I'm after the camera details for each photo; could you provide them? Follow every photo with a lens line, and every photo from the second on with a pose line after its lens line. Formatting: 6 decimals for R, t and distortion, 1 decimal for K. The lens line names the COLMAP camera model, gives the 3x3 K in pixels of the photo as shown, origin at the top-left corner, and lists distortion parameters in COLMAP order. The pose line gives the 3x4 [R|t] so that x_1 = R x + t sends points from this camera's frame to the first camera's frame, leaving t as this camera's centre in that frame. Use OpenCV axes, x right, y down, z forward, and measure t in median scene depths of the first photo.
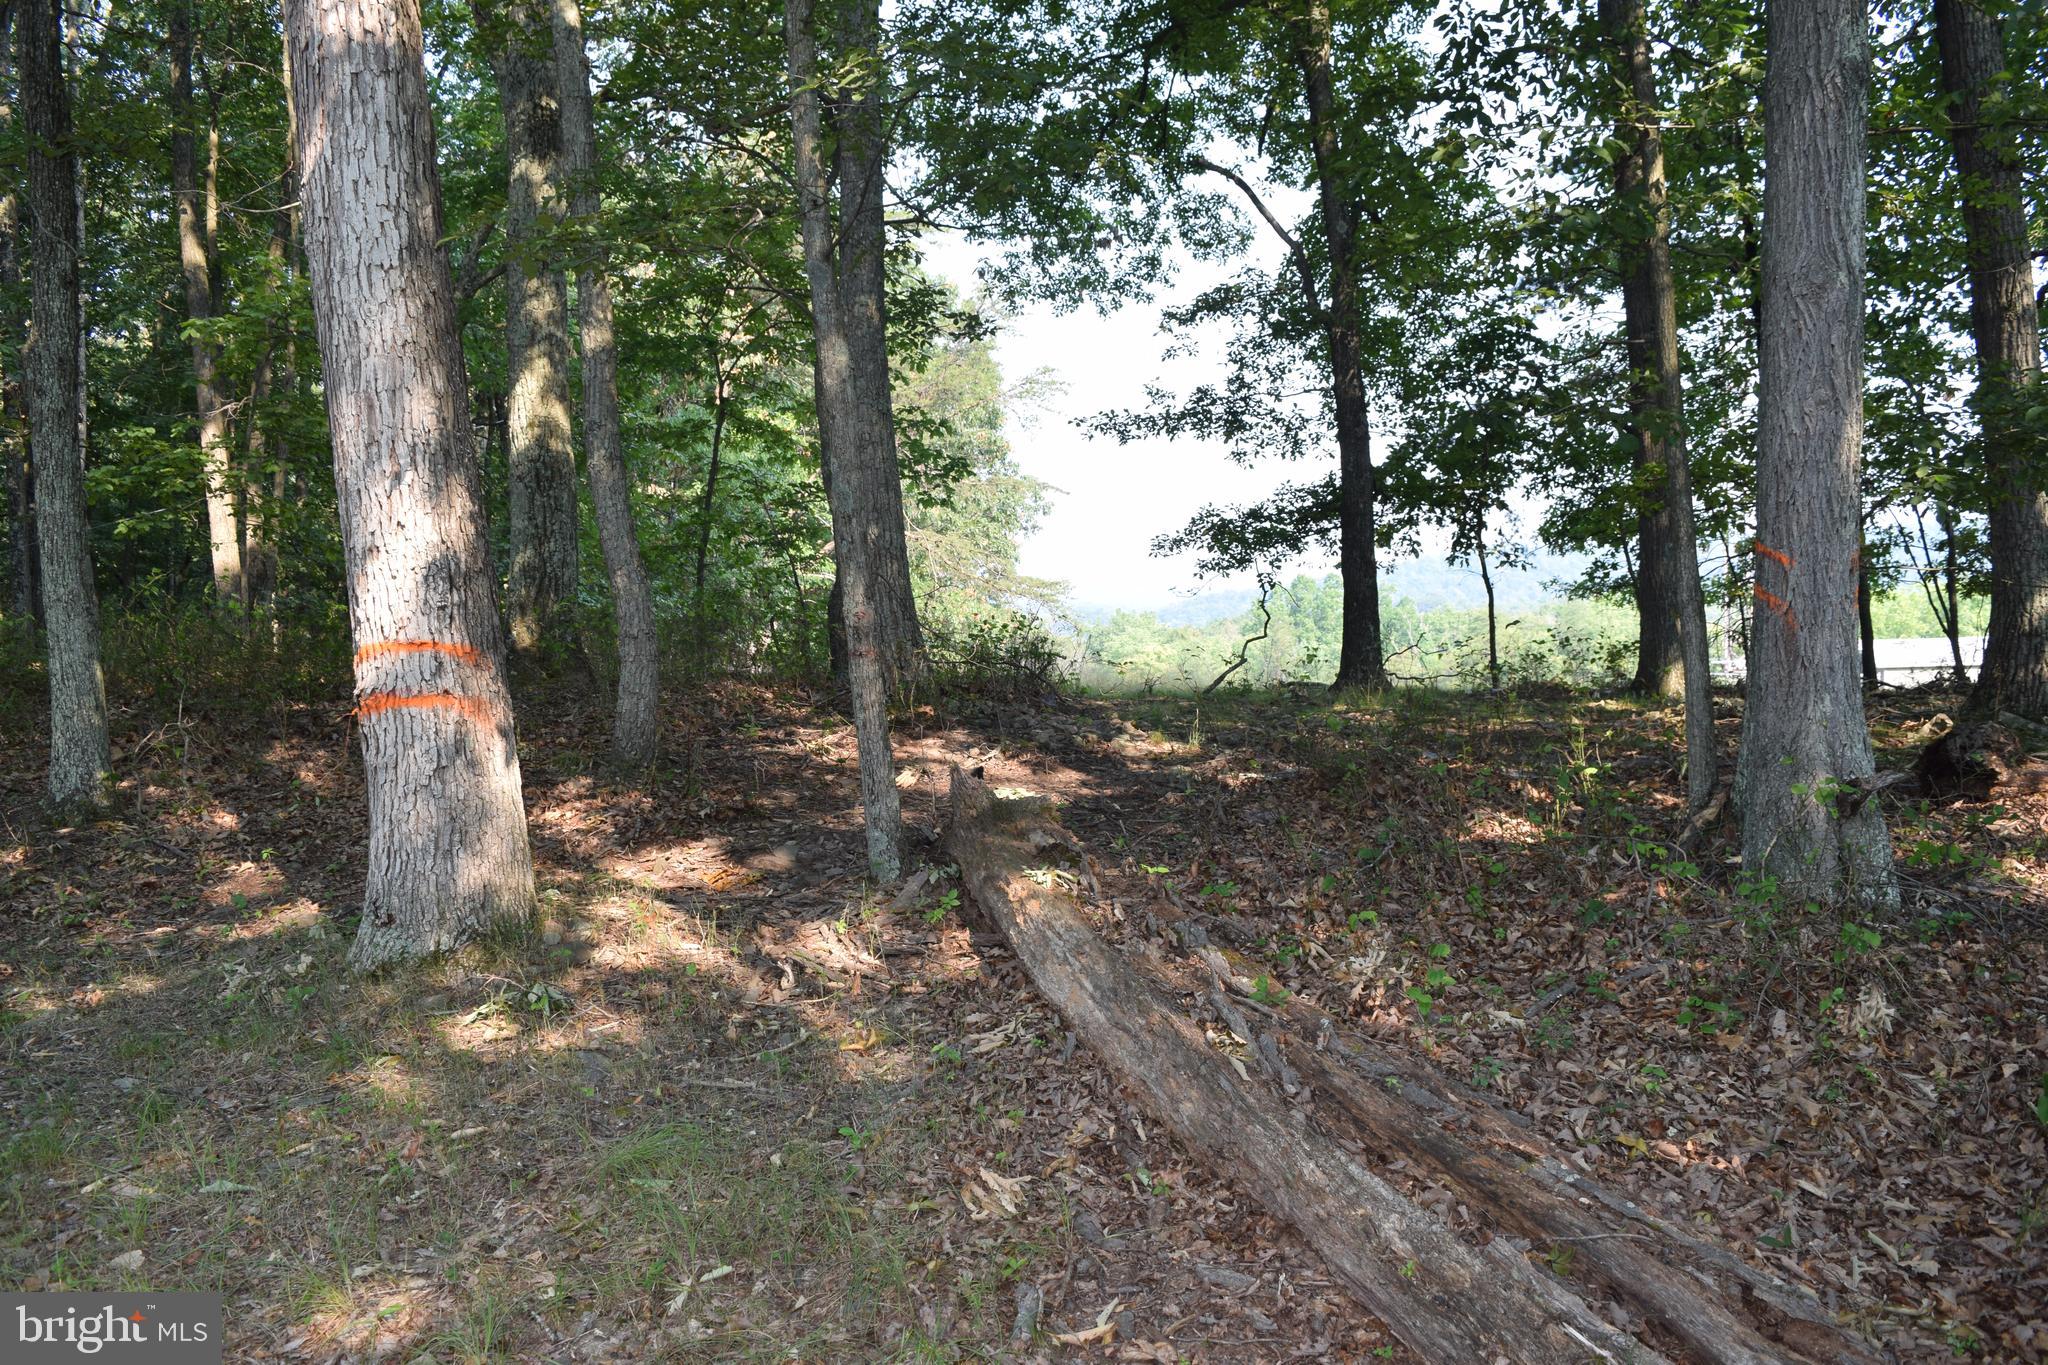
lens RADIAL K [[1570.2, 0, 1010.3], [0, 1570.2, 673.1], [0, 0, 1]] dist [-0.102350, 0.029496]
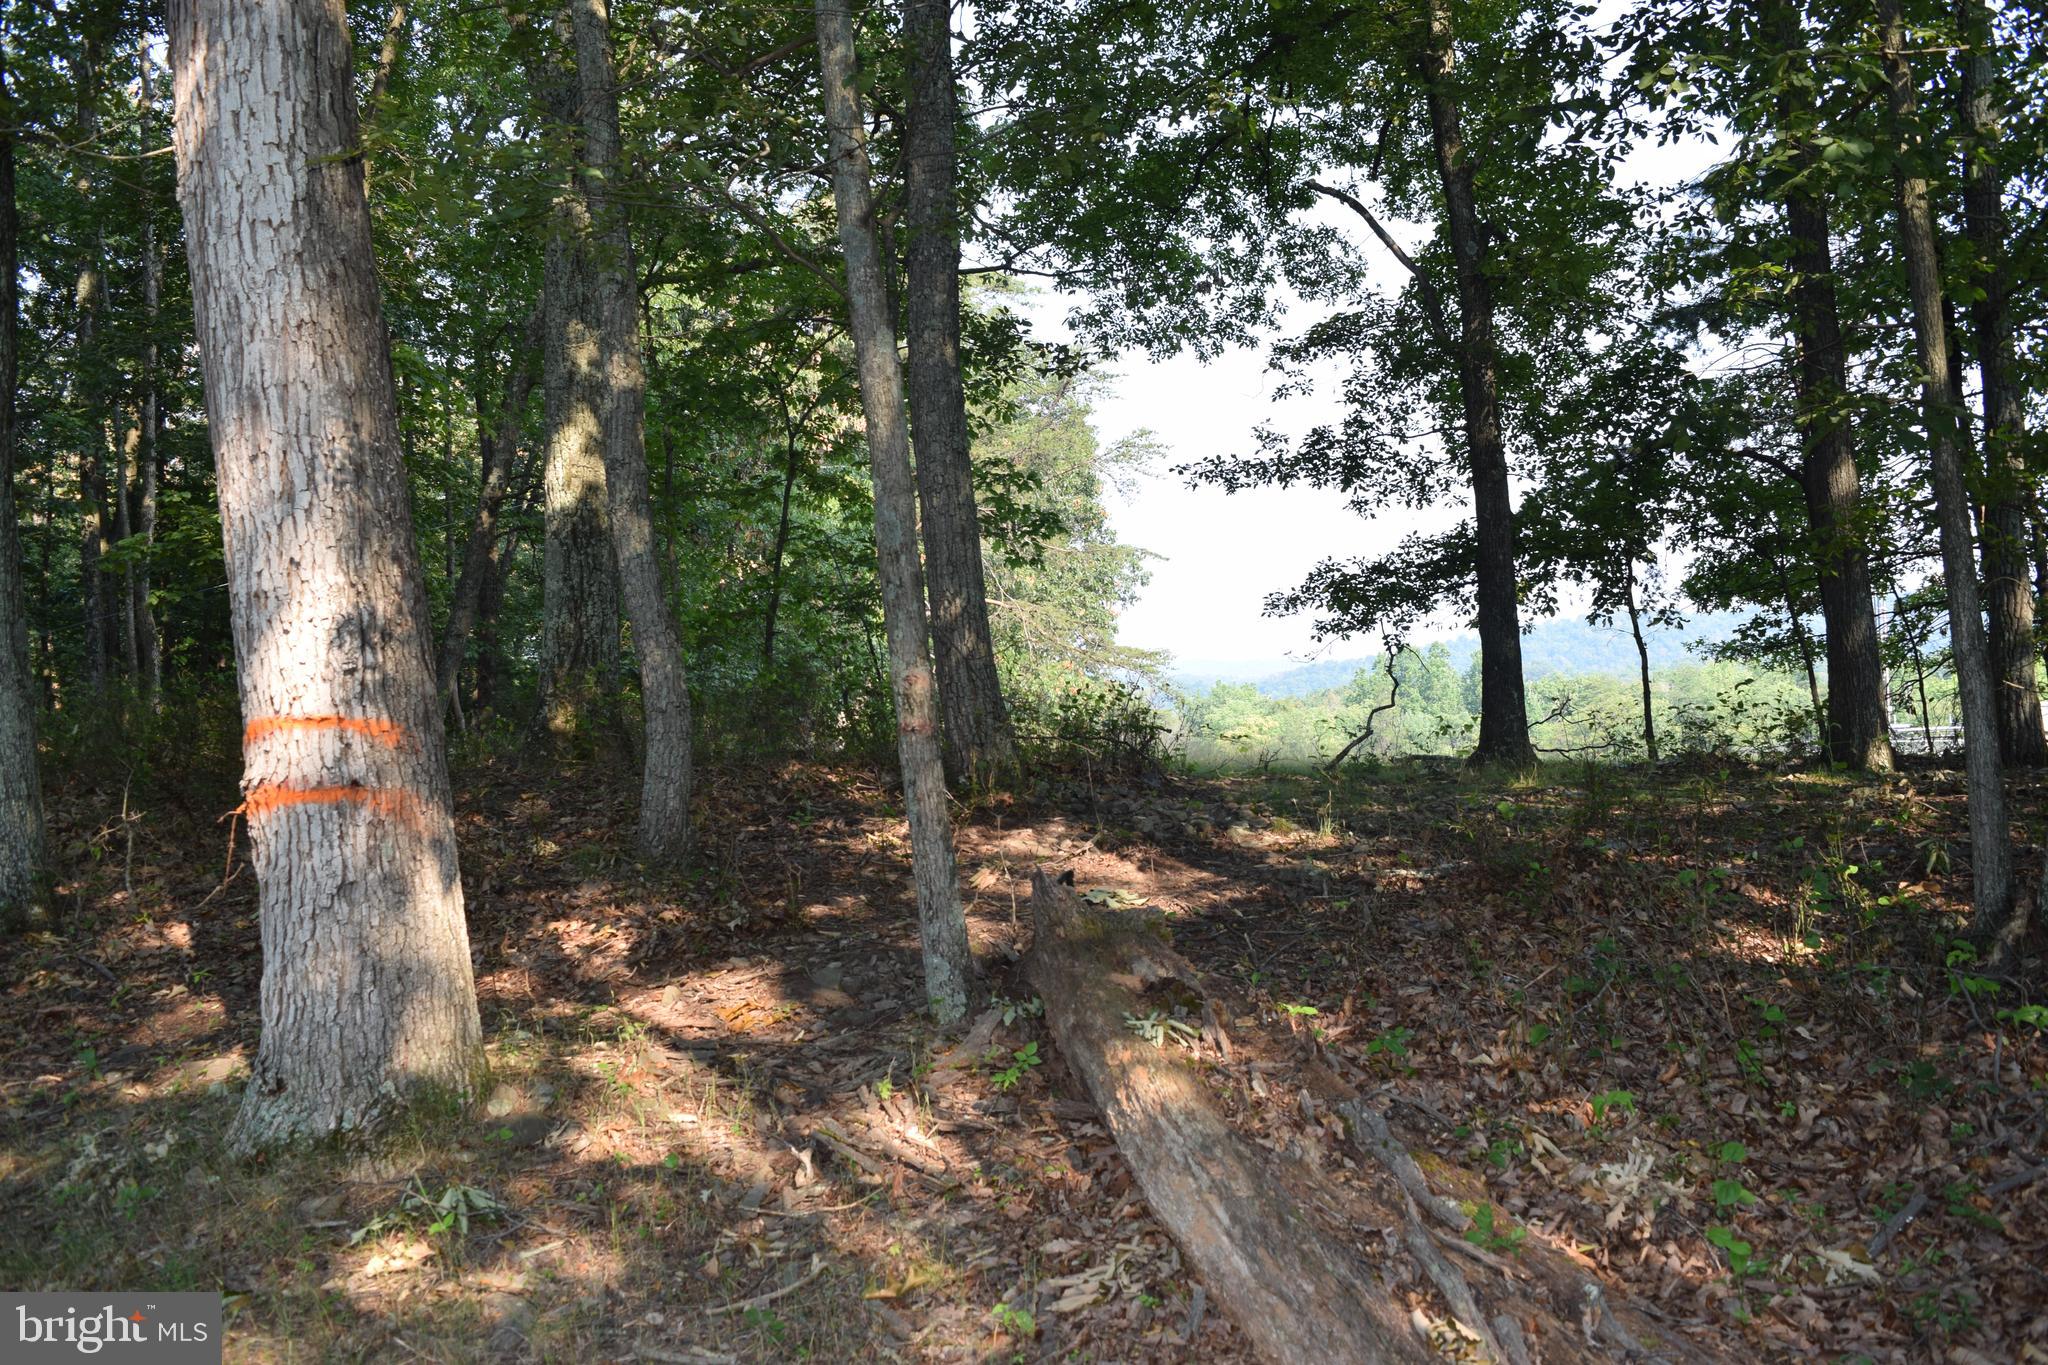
lens RADIAL K [[1570.2, 0, 1010.3], [0, 1570.2, 673.1], [0, 0, 1]] dist [-0.102350, 0.029496]
pose [[0.997993, -0.010012, -0.062522, 0.000828], [0.007076, 0.998869, -0.047010, -0.001561], [0.062922, 0.046473, 0.996936, 0.111498]]
